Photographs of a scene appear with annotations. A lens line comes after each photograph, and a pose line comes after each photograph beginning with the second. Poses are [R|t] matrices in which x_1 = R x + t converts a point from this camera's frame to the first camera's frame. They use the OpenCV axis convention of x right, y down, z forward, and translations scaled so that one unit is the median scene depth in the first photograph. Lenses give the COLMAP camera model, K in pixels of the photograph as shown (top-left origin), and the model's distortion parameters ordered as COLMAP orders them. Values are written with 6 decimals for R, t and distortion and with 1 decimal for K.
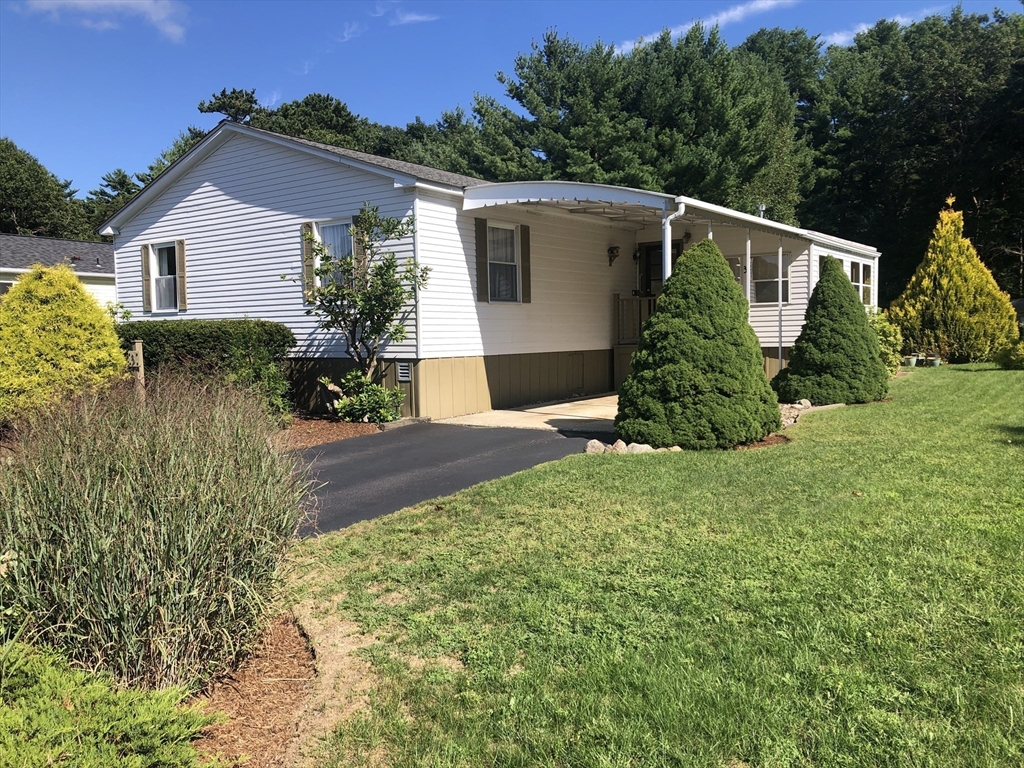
lens RADIAL K [[834.6, 0, 512.0], [0, 834.6, 384.0], [0, 0, 1]] dist [0.017965, 0.008182]
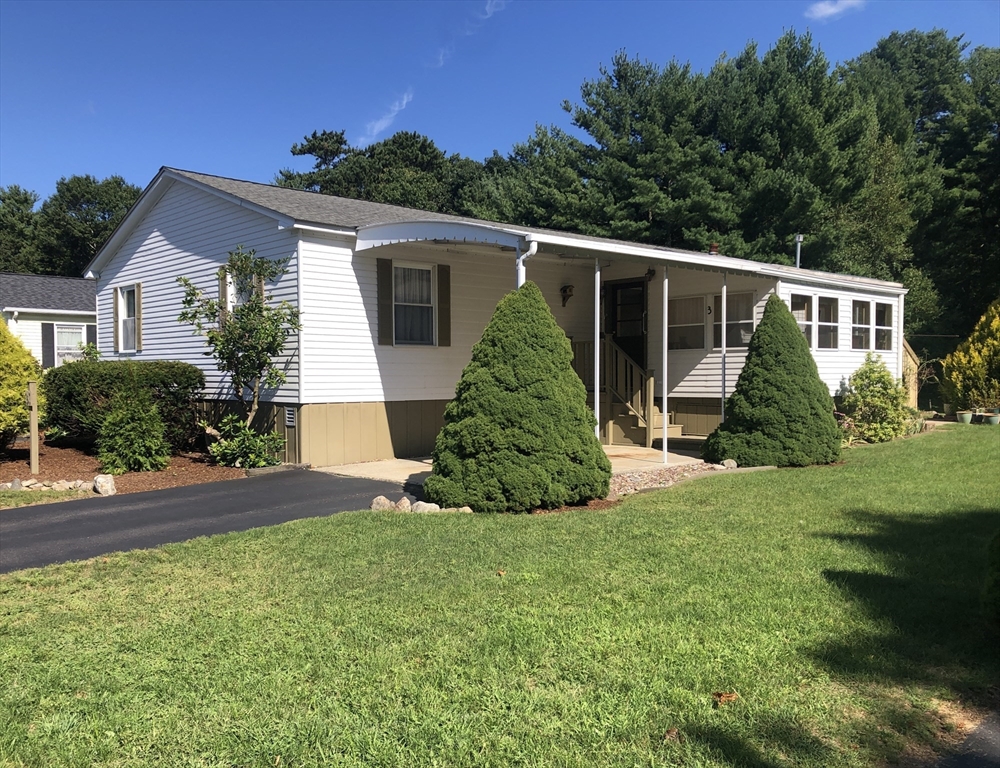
lens RADIAL K [[873.5, 0, 446.1], [0, 873.5, 395.7], [0, 0, 1]] dist [0.032713, -0.013052]
pose [[0.974924, 0.019822, -0.221656, 0.213015], [-0.027285, 0.999157, -0.030659, -0.009761], [0.220861, 0.035938, 0.974643, 0.031455]]
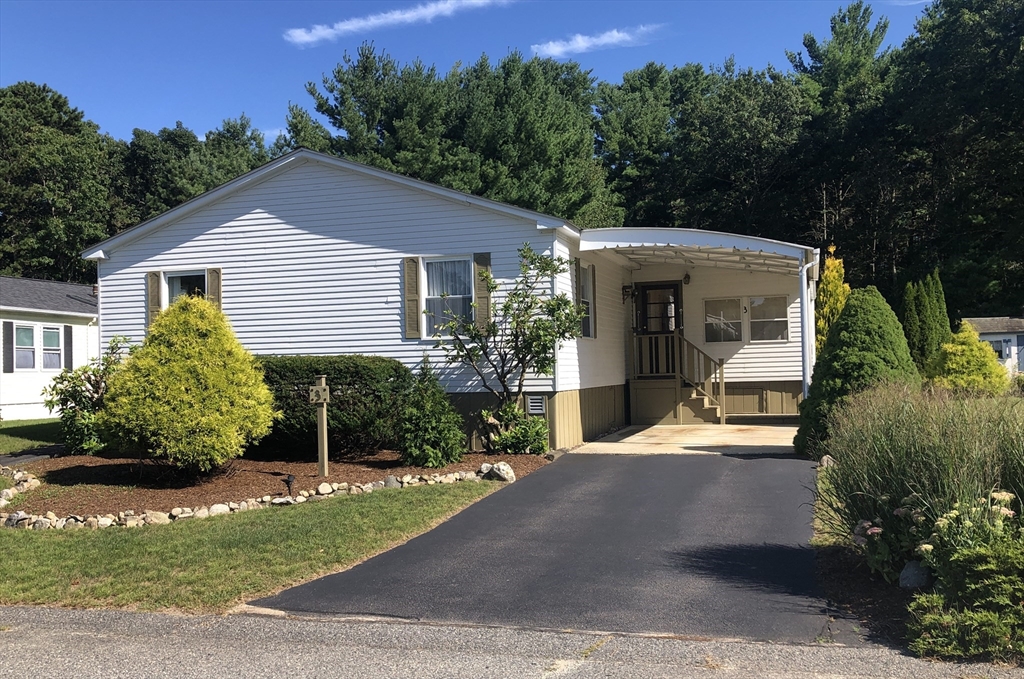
lens RADIAL K [[968.2, 0, 512.0], [0, 968.2, 339.5], [0, 0, 1]] dist [0.154570, -0.301561]
pose [[0.949162, 0.005323, 0.314742, -0.413526], [0.025976, 0.995123, -0.095165, 0.014085], [-0.313713, 0.098502, 0.944395, -0.096546]]
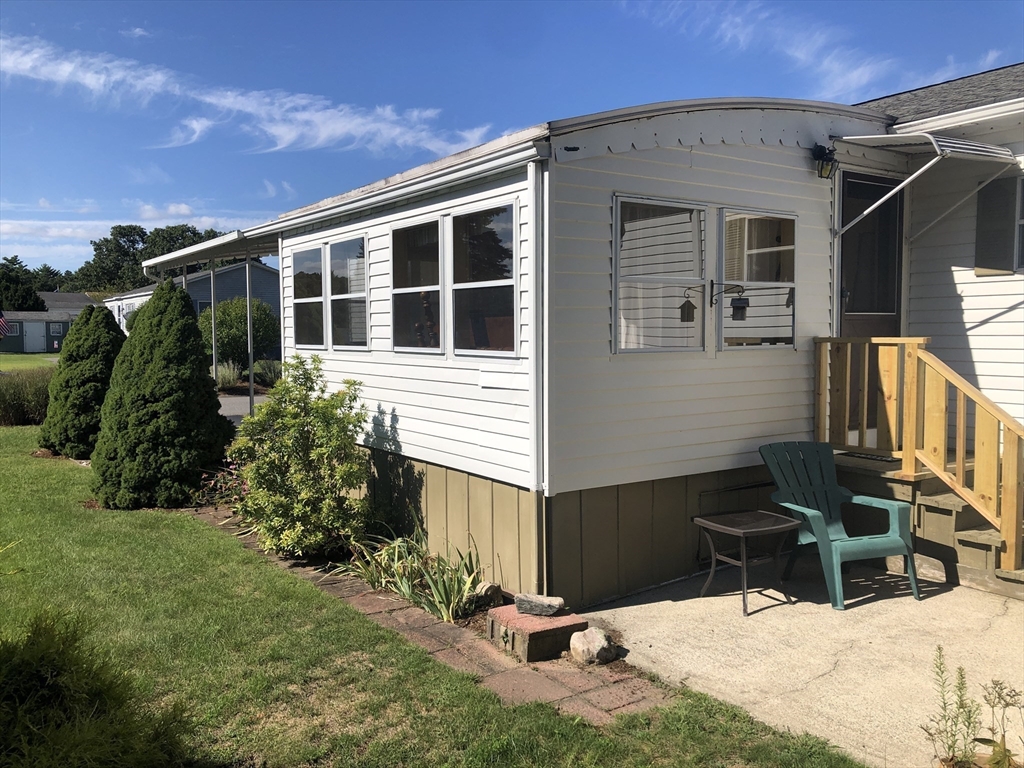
lens RADIAL K [[834.6, 0, 512.0], [0, 834.6, 384.0], [0, 0, 1]] dist [0.017965, 0.008182]
pose [[-0.310396, 0.077143, -0.947472, 0.791806], [-0.046197, 0.994300, 0.096090, -0.126579], [0.949484, 0.073596, -0.305063, 1.250432]]
